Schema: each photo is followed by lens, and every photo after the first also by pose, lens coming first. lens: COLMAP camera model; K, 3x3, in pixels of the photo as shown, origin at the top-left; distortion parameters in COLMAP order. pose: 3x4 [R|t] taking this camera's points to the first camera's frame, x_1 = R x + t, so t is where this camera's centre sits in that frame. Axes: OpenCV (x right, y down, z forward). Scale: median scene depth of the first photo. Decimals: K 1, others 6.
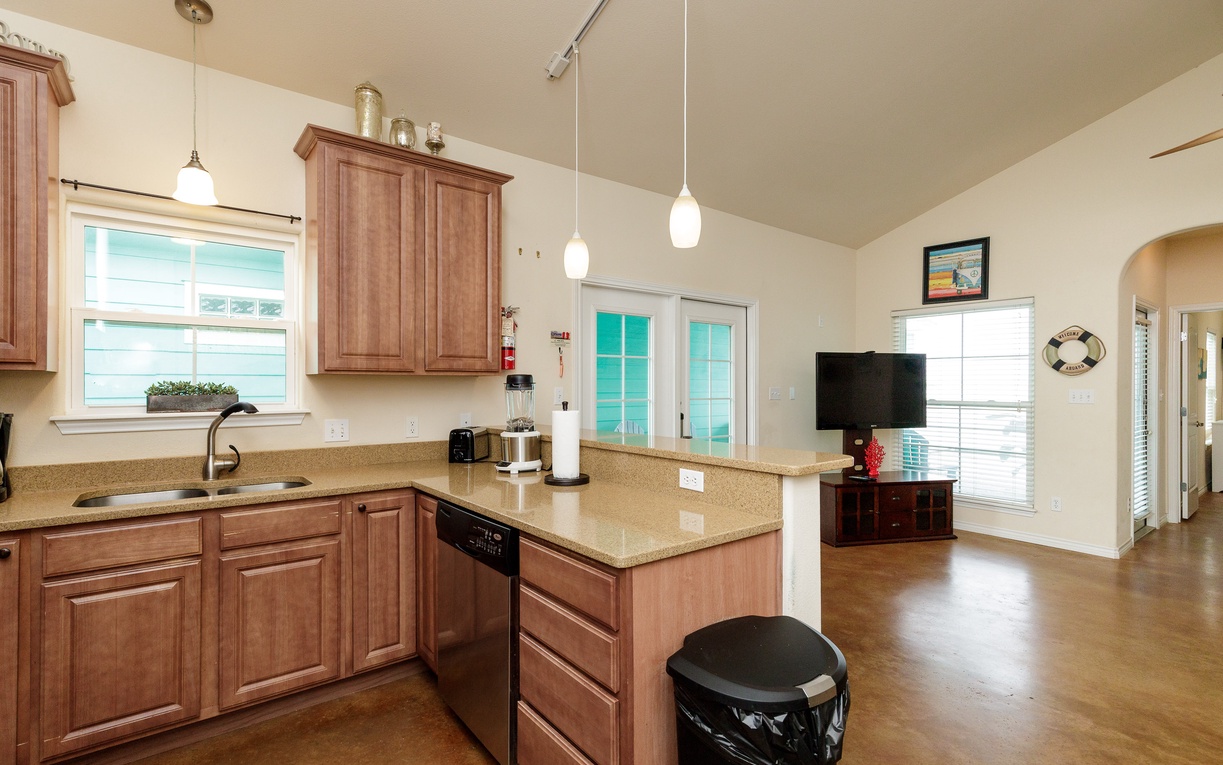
lens RADIAL K [[559.6, 0, 605.8], [0, 559.6, 388.8], [0, 0, 1]] dist [0.002253, 0.000547]
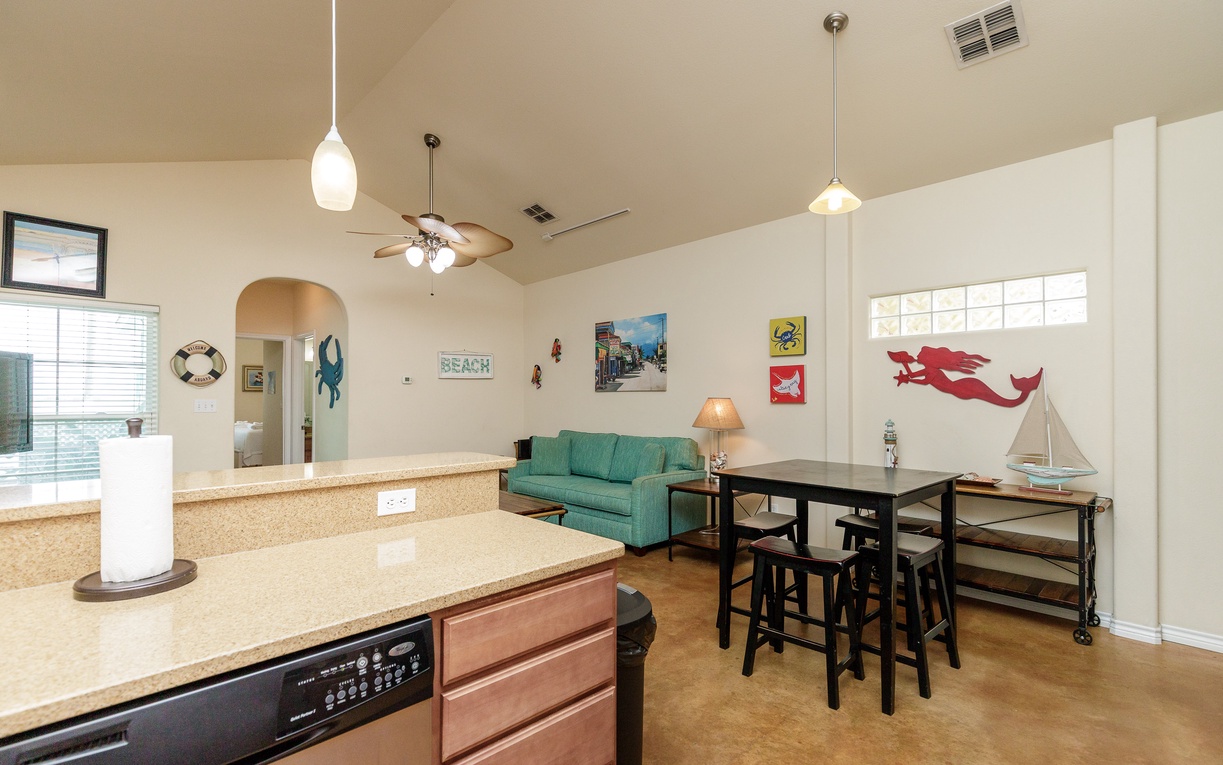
lens RADIAL K [[559.6, 0, 605.8], [0, 559.6, 388.8], [0, 0, 1]] dist [0.002253, 0.000547]
pose [[-0.100795, 0.015413, 0.994788, -0.319585], [0.008722, 0.999855, -0.014608, 0.003008], [-0.994869, 0.007204, -0.100915, 0.341893]]
